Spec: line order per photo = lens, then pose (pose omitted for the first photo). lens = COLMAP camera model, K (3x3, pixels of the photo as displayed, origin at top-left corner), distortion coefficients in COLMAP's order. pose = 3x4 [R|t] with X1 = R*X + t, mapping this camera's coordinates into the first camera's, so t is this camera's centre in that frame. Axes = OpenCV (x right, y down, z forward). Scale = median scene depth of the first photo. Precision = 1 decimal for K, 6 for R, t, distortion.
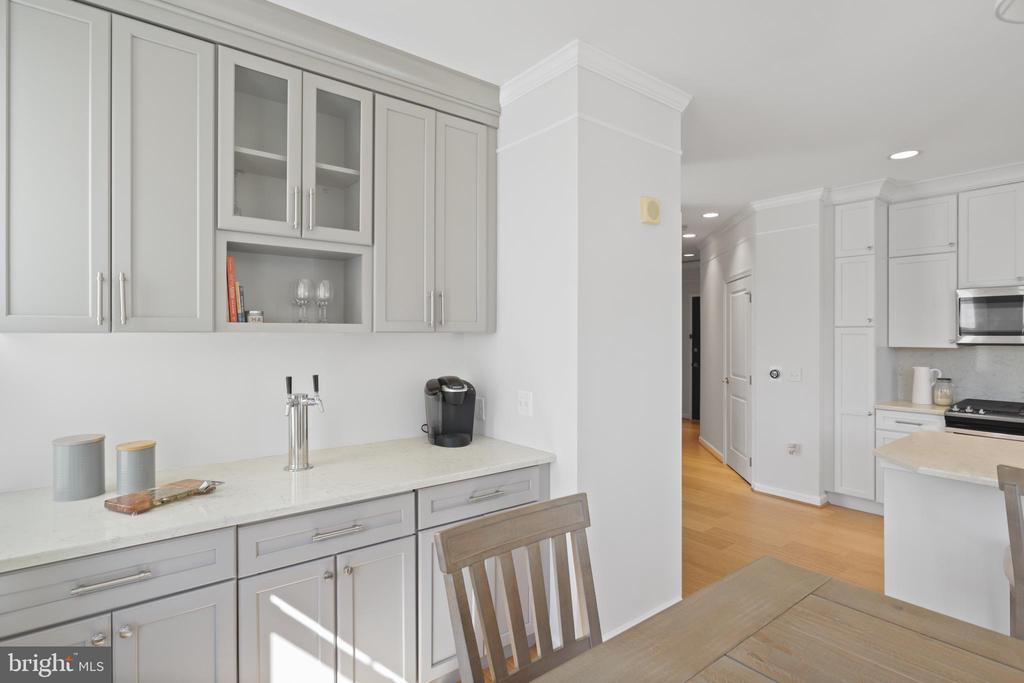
lens RADIAL K [[509.0, 0, 508.8], [0, 509.0, 333.3], [0, 0, 1]] dist [-0.002474, 0.000733]
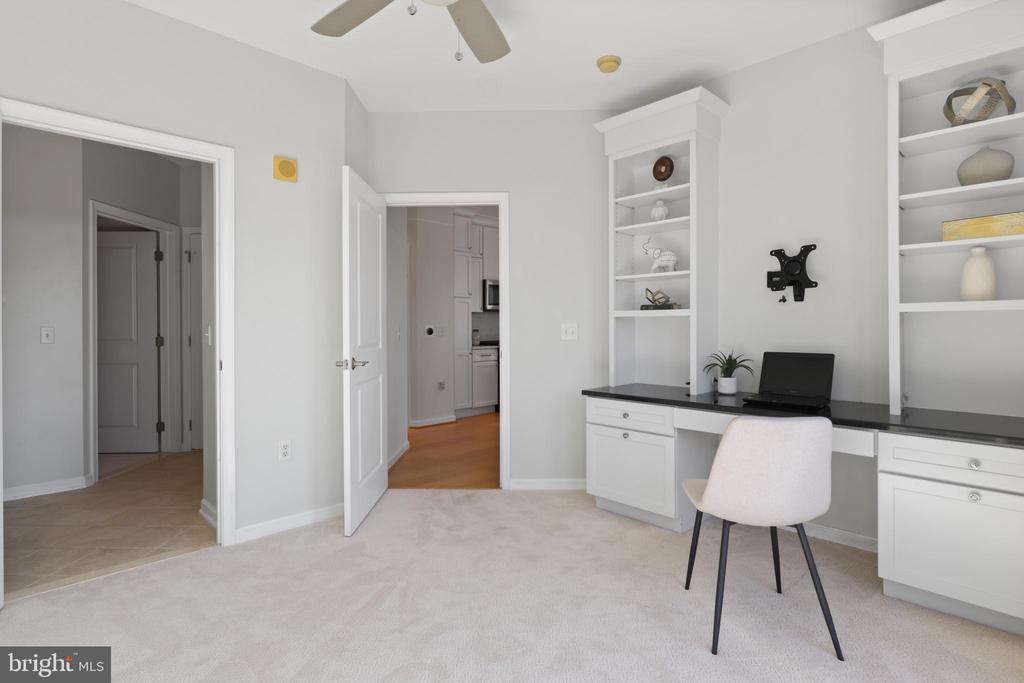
lens RADIAL K [[509.0, 0, 508.8], [0, 509.0, 333.3], [0, 0, 1]] dist [-0.002474, 0.000733]
pose [[-0.108080, -0.007418, 0.994115, -1.333012], [0.001457, 0.999970, 0.007620, 0.129125], [-0.994141, 0.002272, -0.108066, 1.609306]]
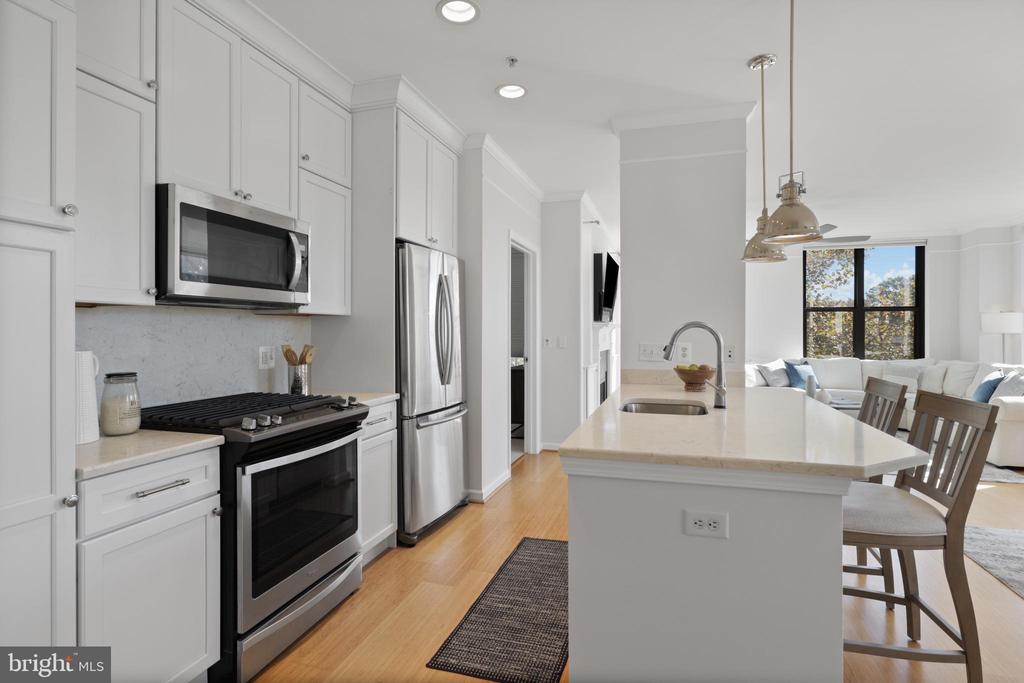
lens RADIAL K [[509.0, 0, 508.8], [0, 509.0, 333.3], [0, 0, 1]] dist [-0.002474, 0.000733]
pose [[-0.567987, -0.003294, 0.823031, 0.439467], [-0.002741, 0.999994, 0.002111, 0.076658], [-0.823033, -0.001057, -0.567993, 1.455704]]
